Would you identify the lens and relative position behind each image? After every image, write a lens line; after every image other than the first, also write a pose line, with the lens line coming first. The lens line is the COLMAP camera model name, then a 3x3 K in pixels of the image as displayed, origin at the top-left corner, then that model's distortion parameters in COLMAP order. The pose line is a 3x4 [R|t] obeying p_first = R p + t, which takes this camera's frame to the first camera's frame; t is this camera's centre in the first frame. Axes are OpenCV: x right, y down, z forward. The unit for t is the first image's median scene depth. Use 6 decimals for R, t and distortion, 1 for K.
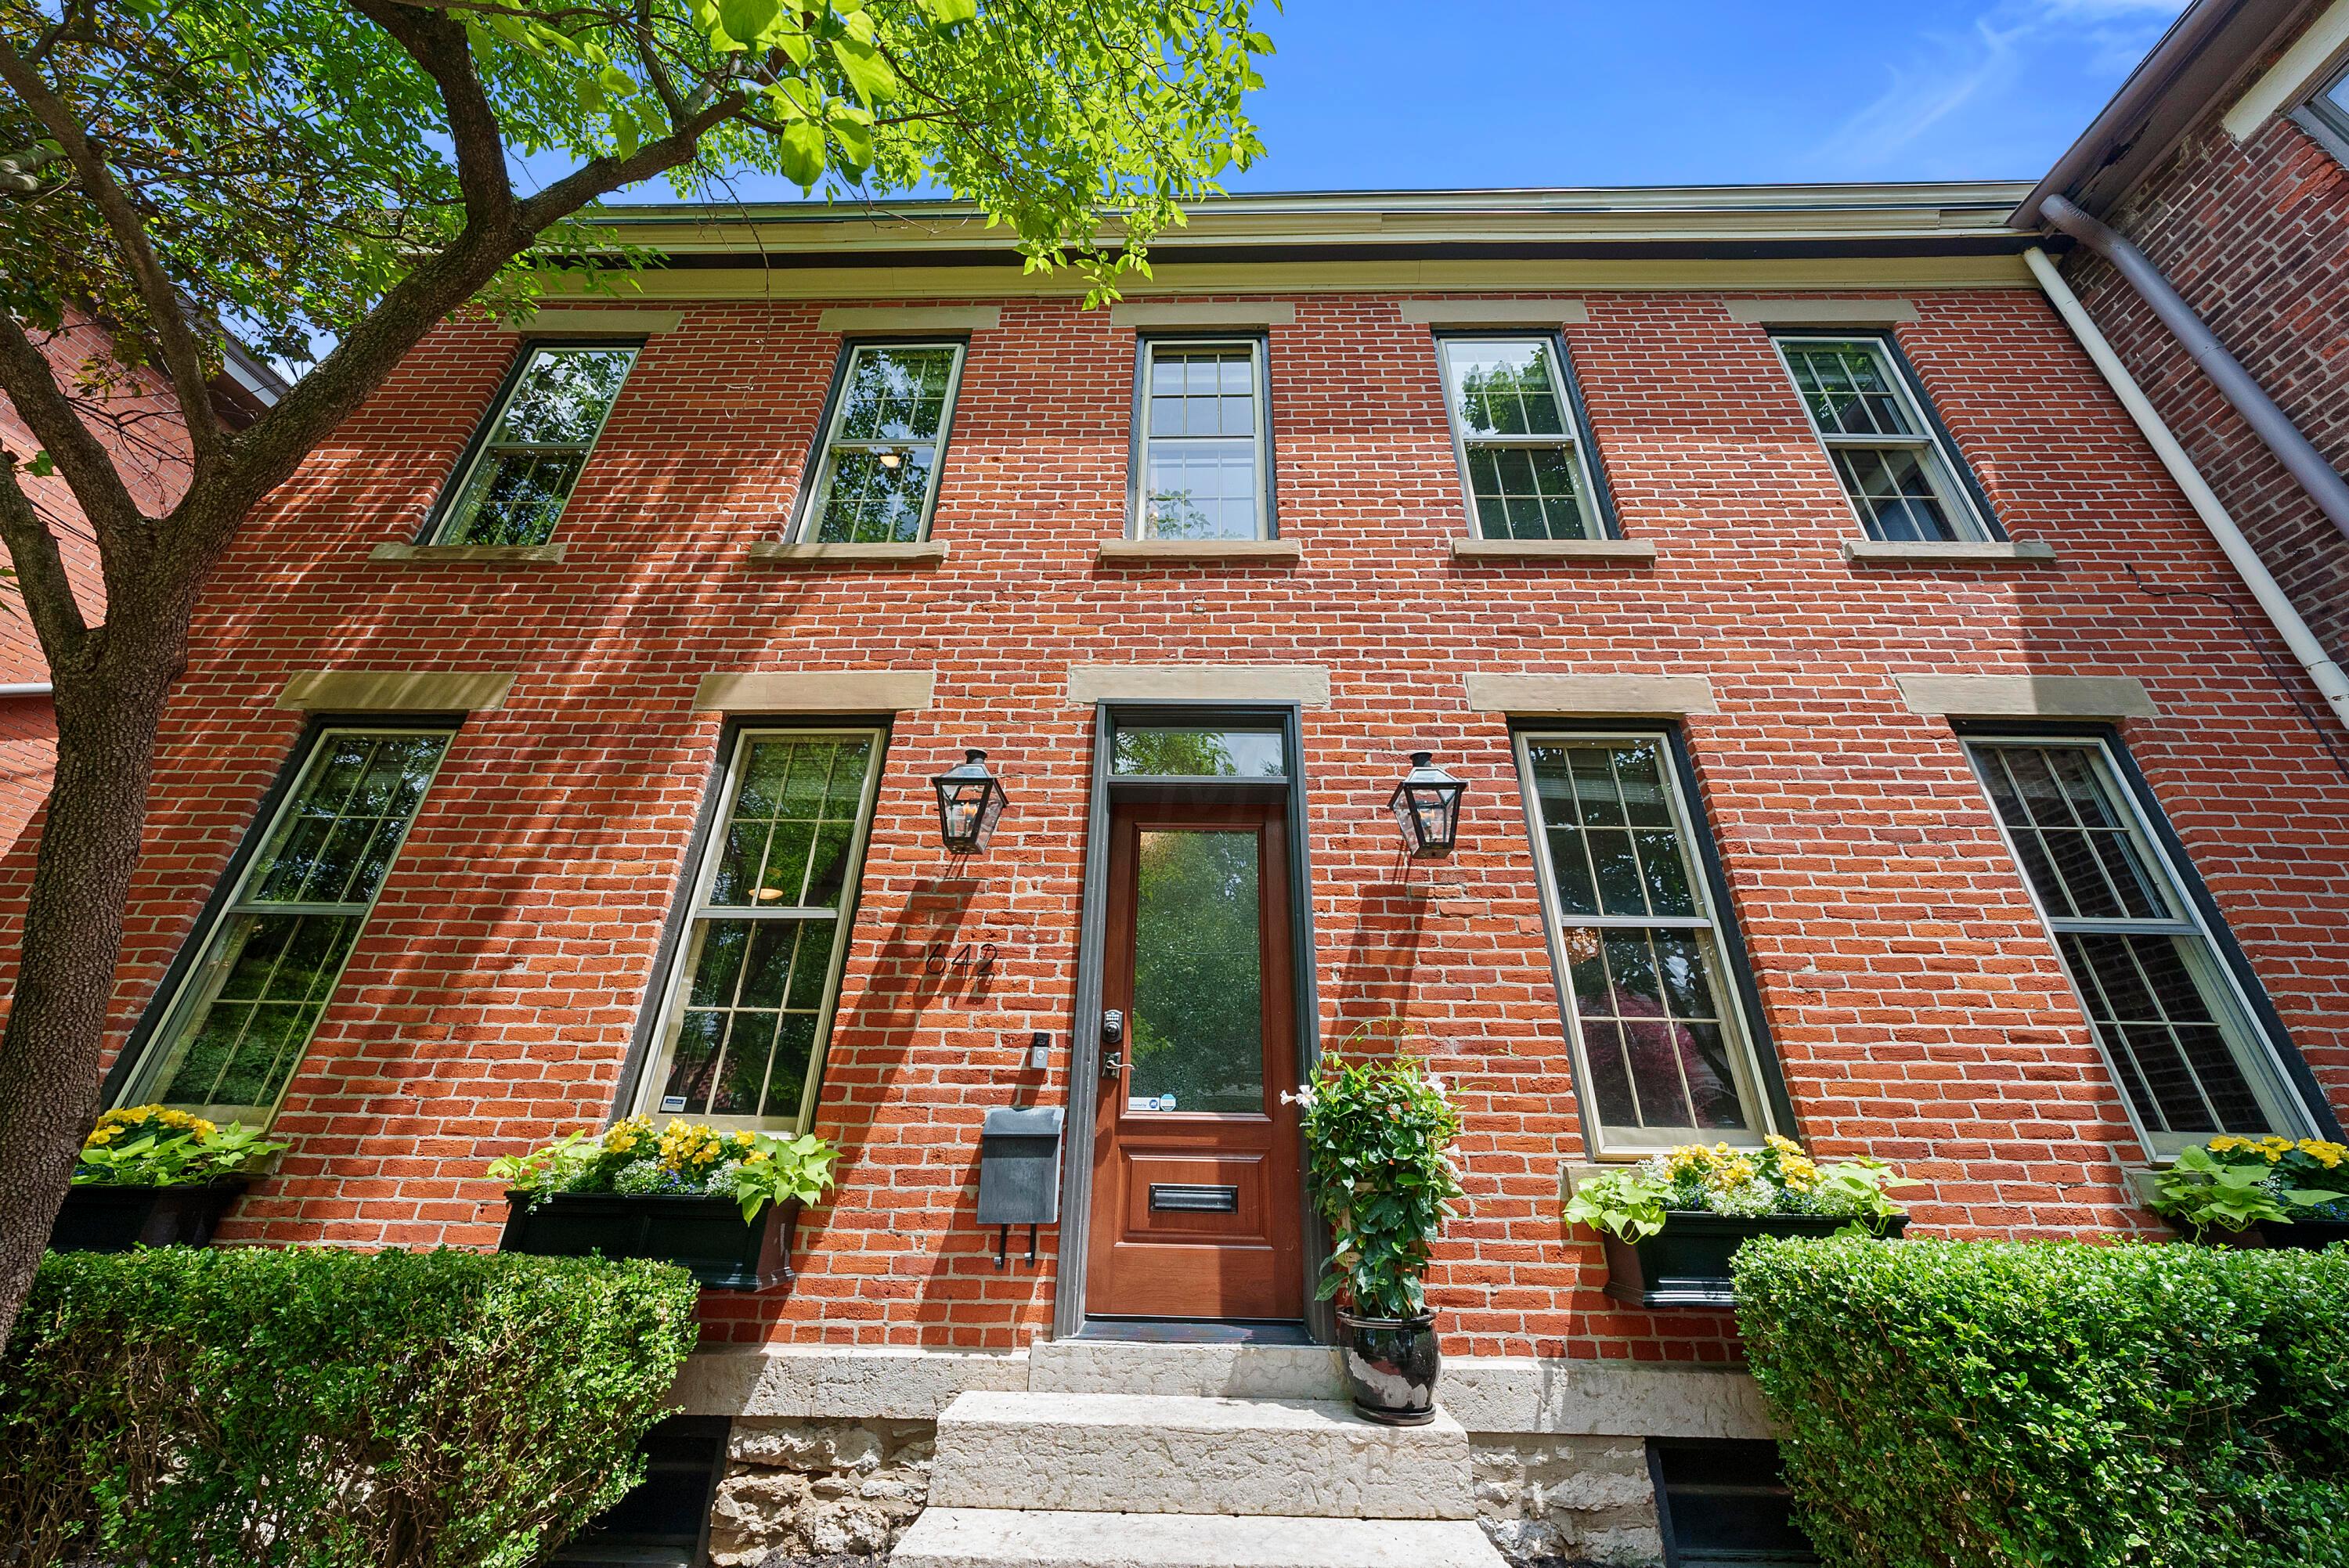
lens RADIAL K [[818.4, 0, 1179.6], [0, 818.4, 775.0], [0, 0, 1]] dist [-0.003252, 0.000404]
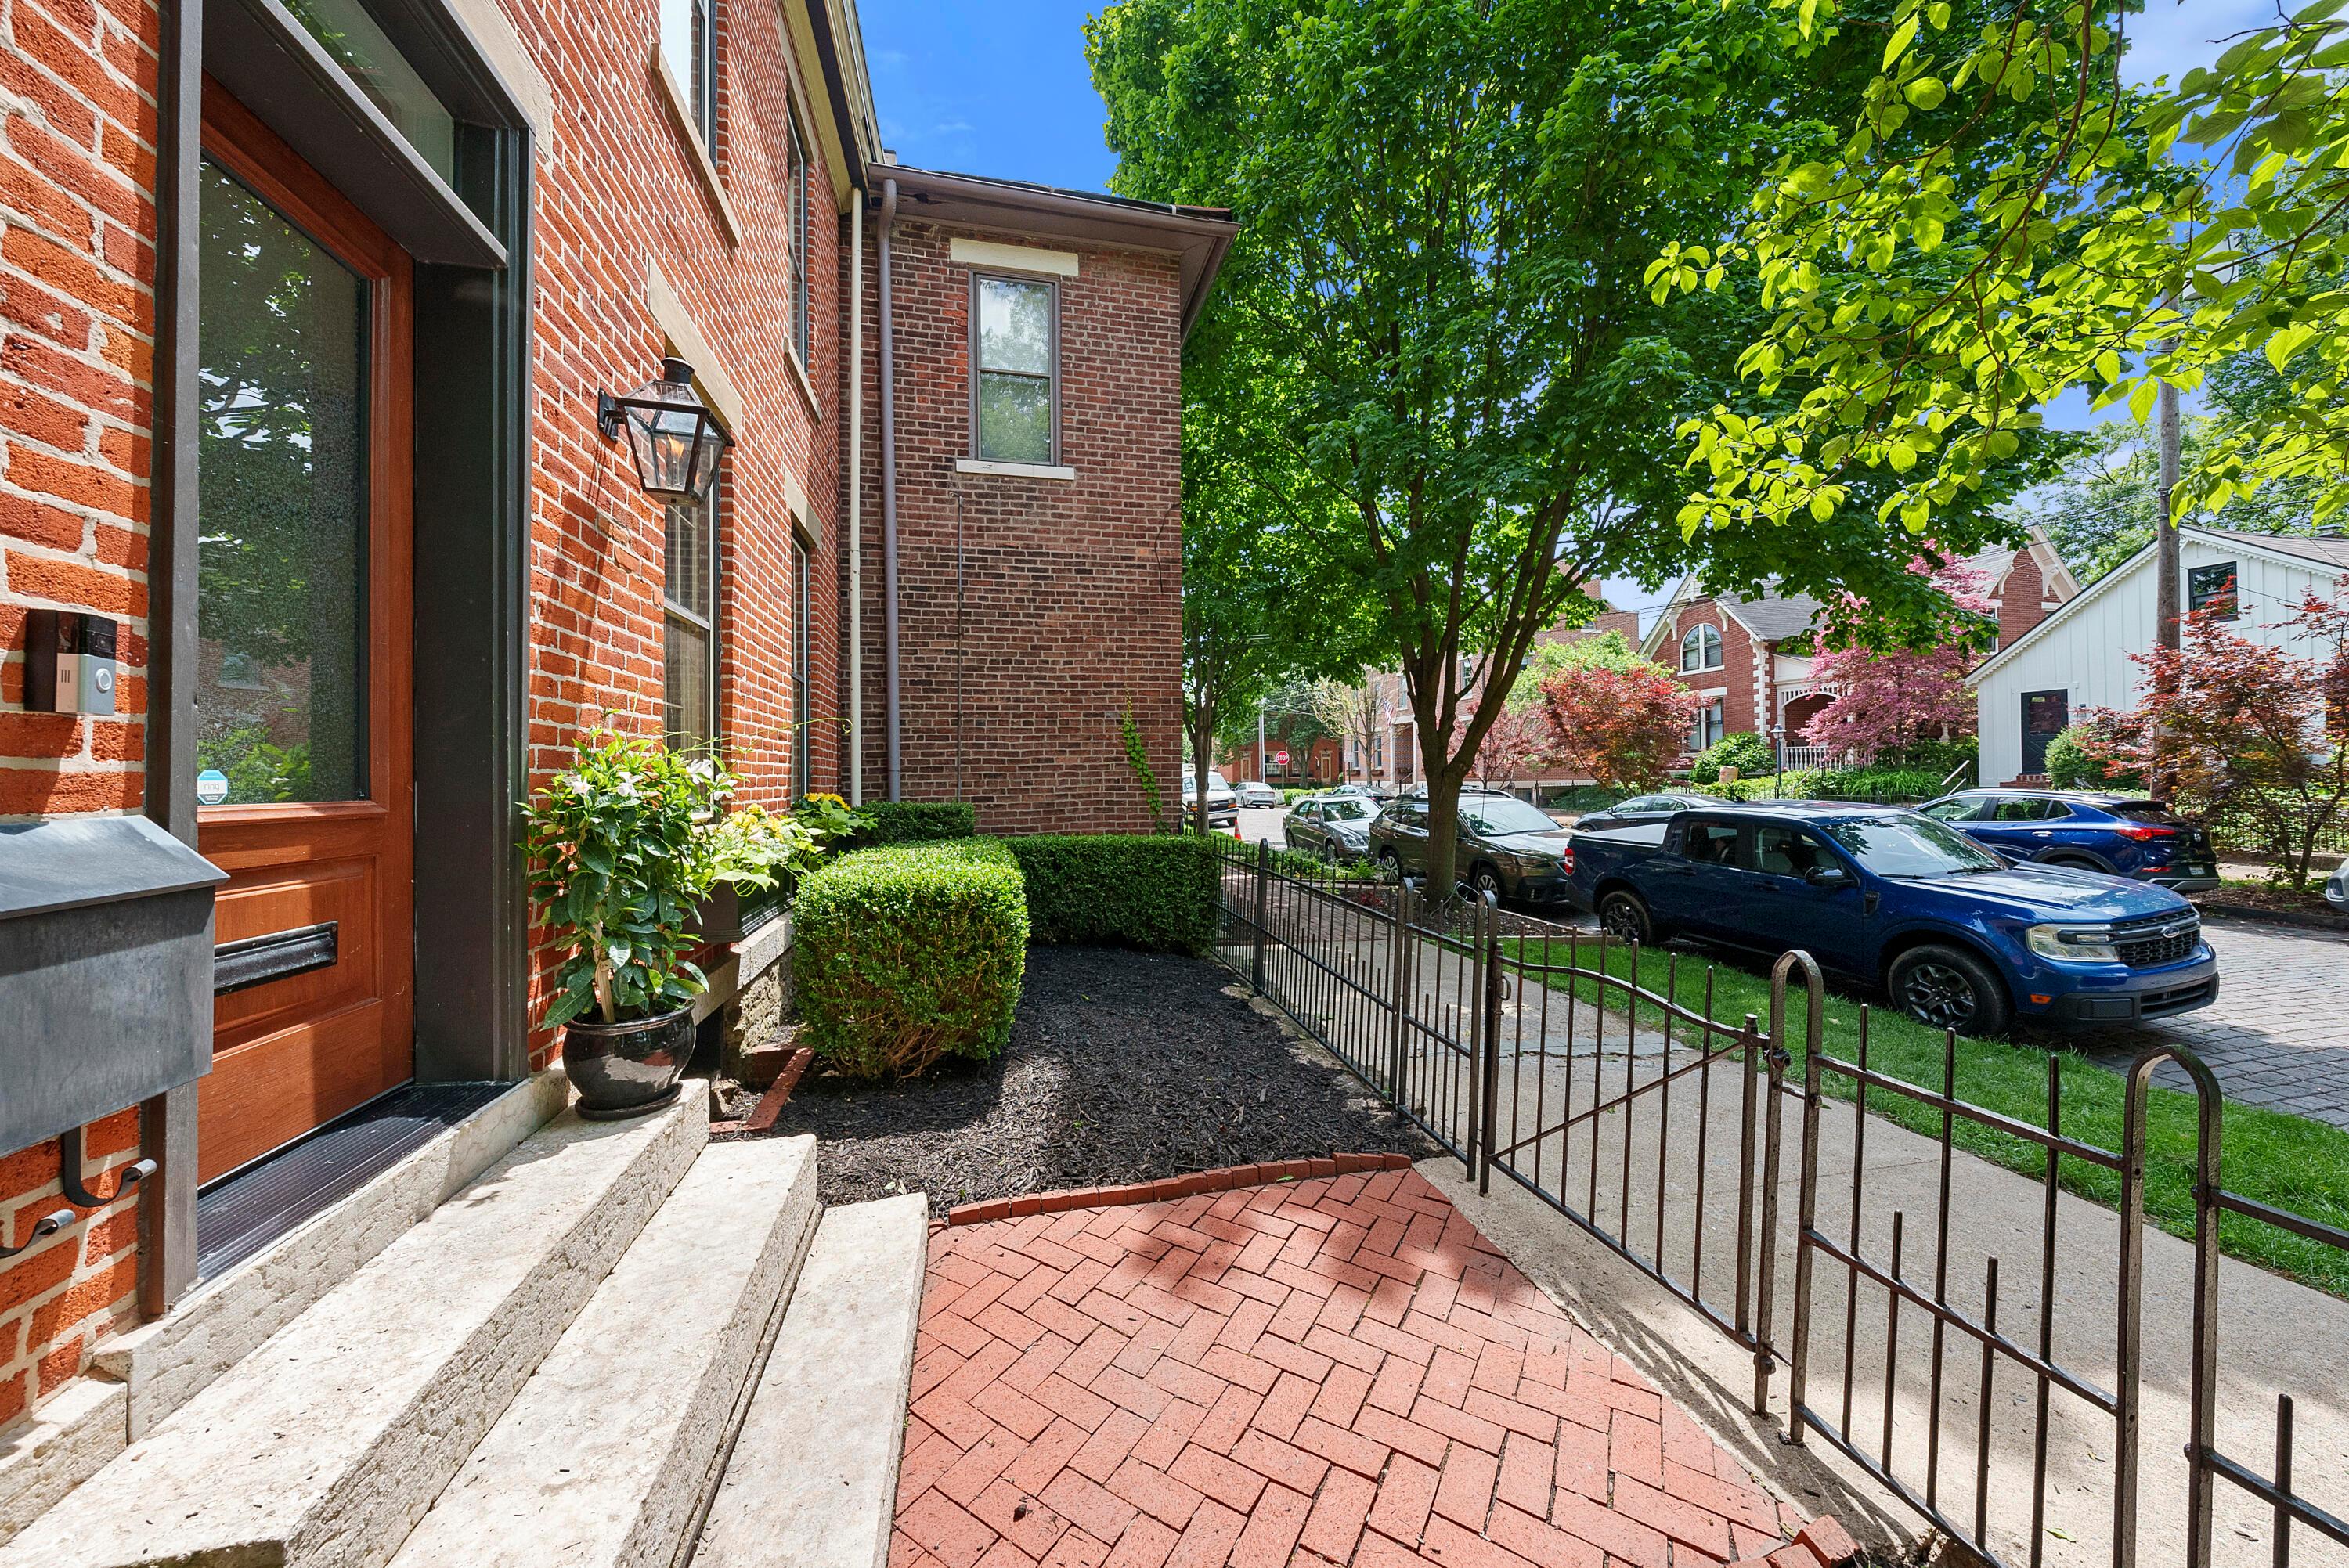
lens RADIAL K [[801.7, 0, 1171.5], [0, 801.7, 772.5], [0, 0, 1]] dist [-0.000671, 0.000084]
pose [[-0.237284, -0.007867, 0.971408, -0.539981], [-0.422564, 0.901243, -0.095920, 0.193579], [-0.874720, -0.433242, -0.217175, 0.583861]]
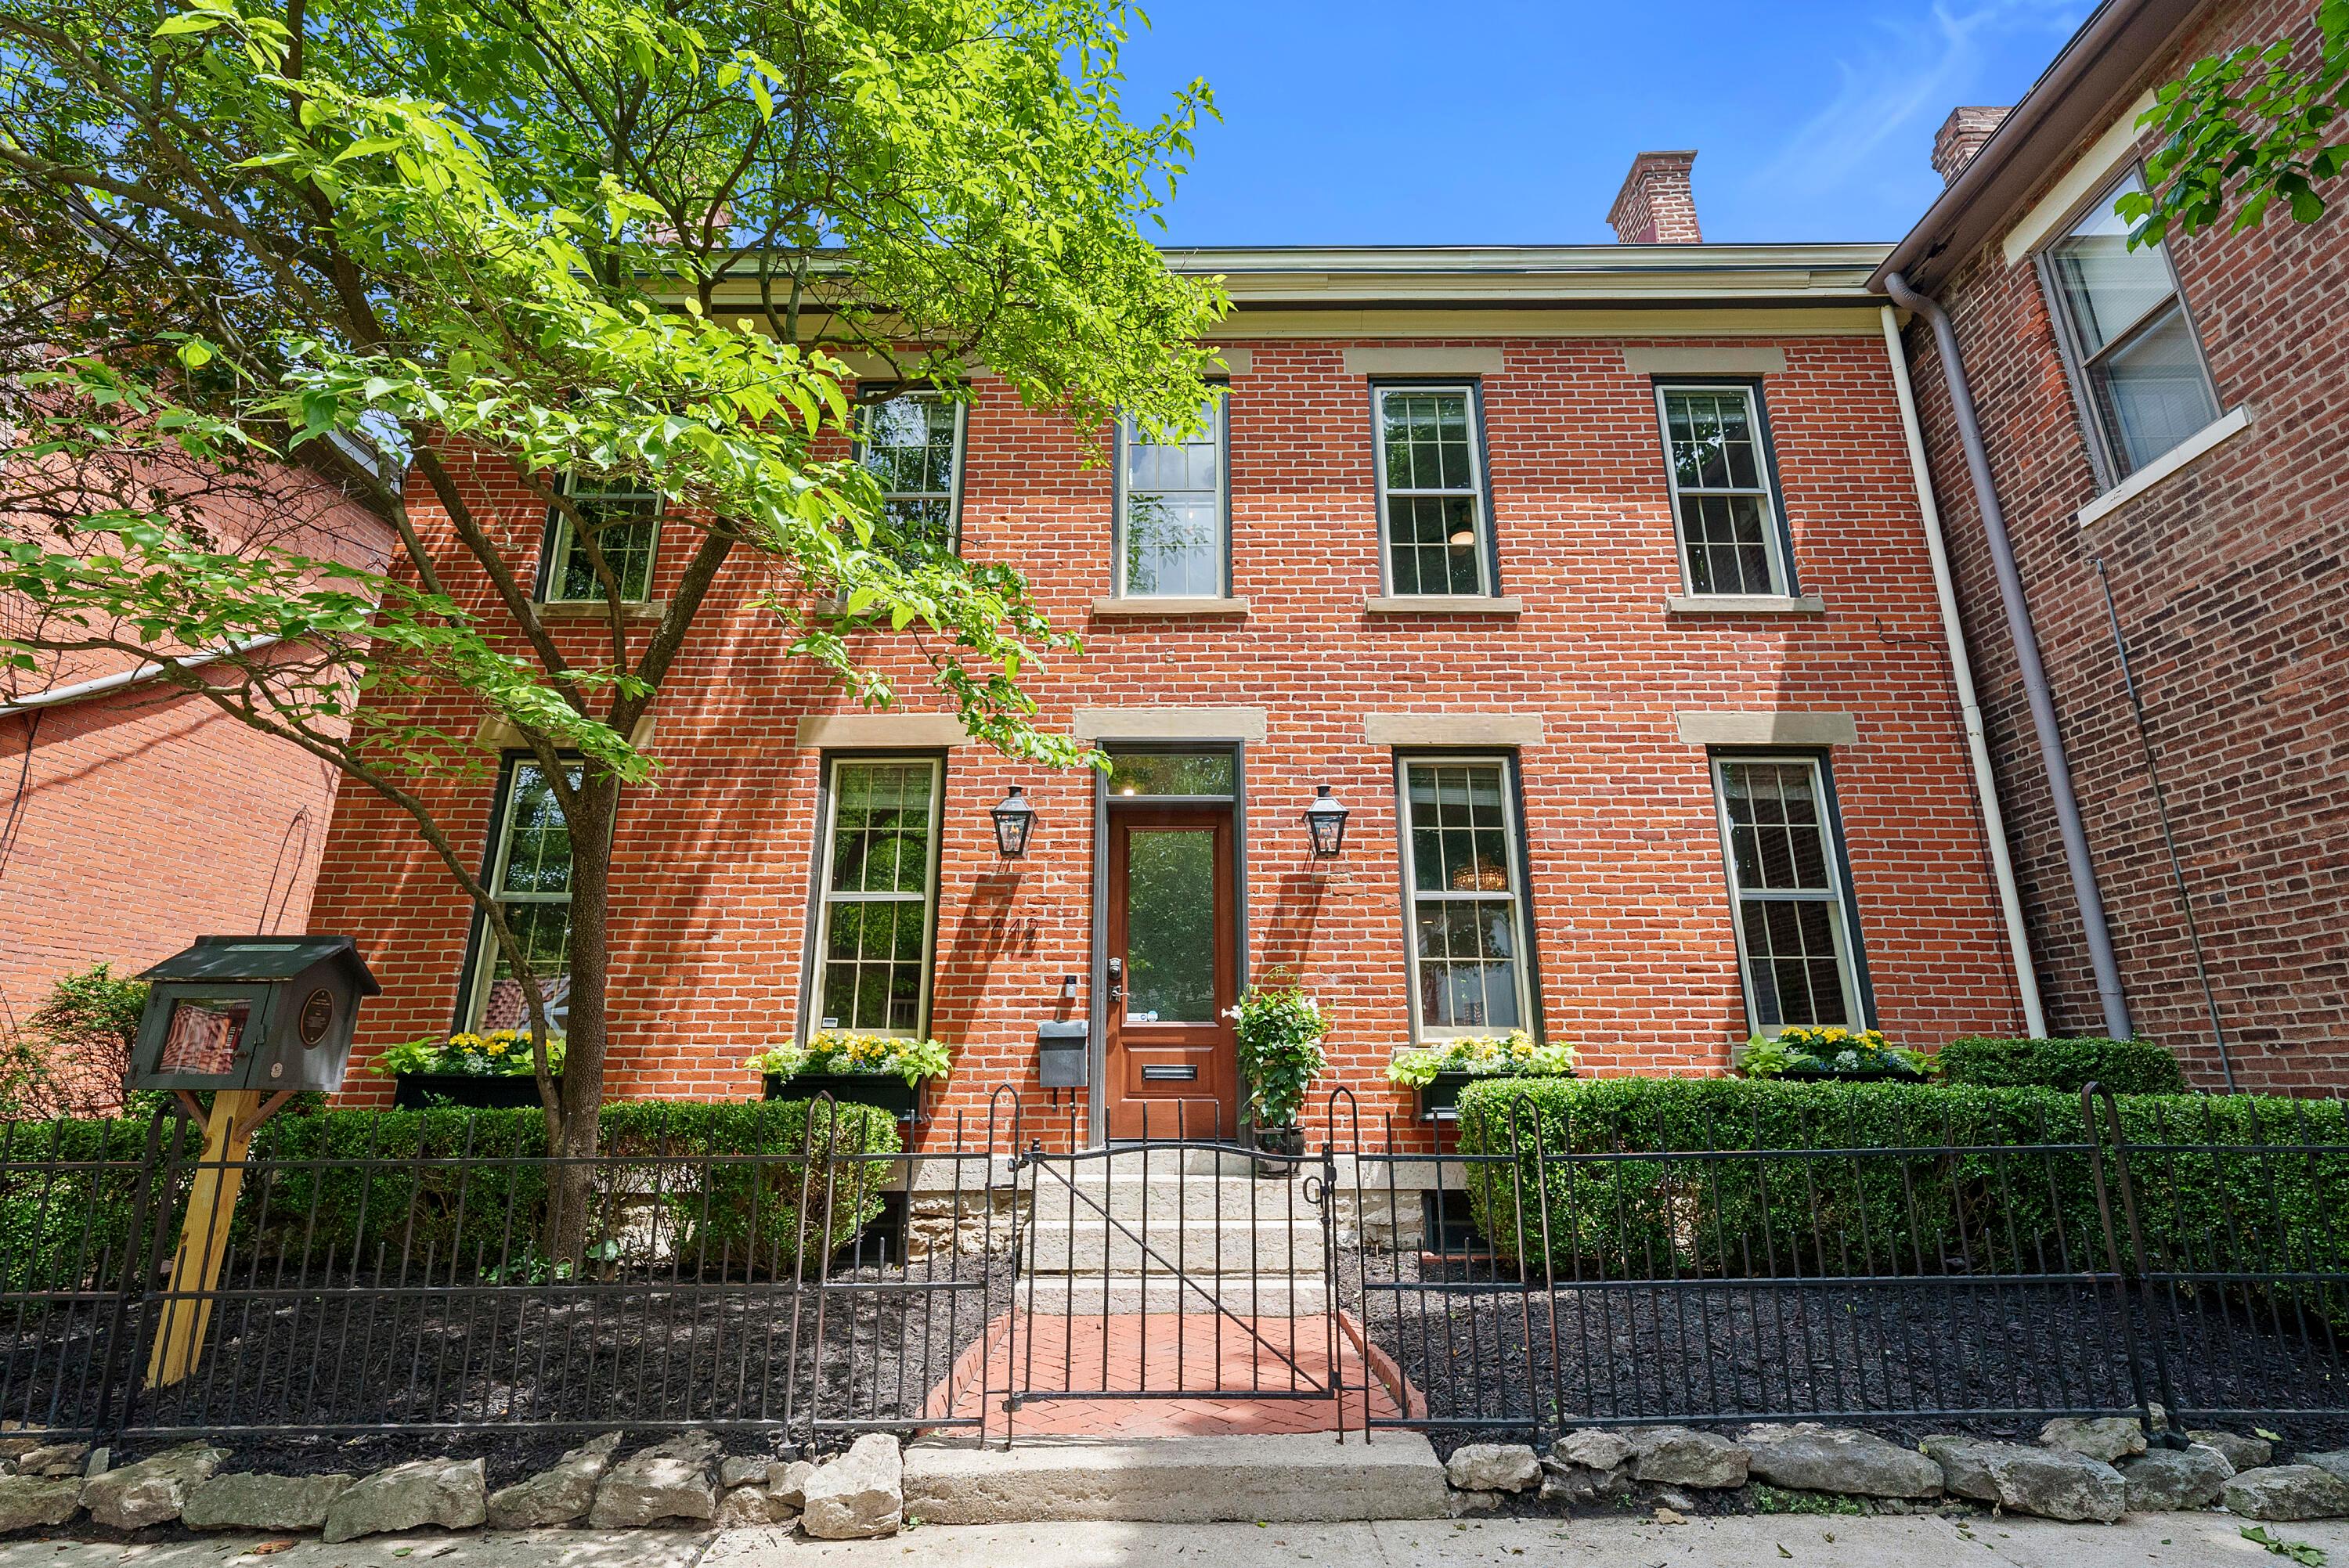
lens RADIAL K [[1083.3, 0, 1173.9], [0, 1083.3, 778.1], [0, 0, 1]] dist [0.004090, -0.000378]
pose [[0.999800, -0.012967, 0.015213, 0.000541], [0.010142, 0.984883, 0.172924, -0.368116], [-0.017225, -0.172735, 0.984818, -0.872295]]
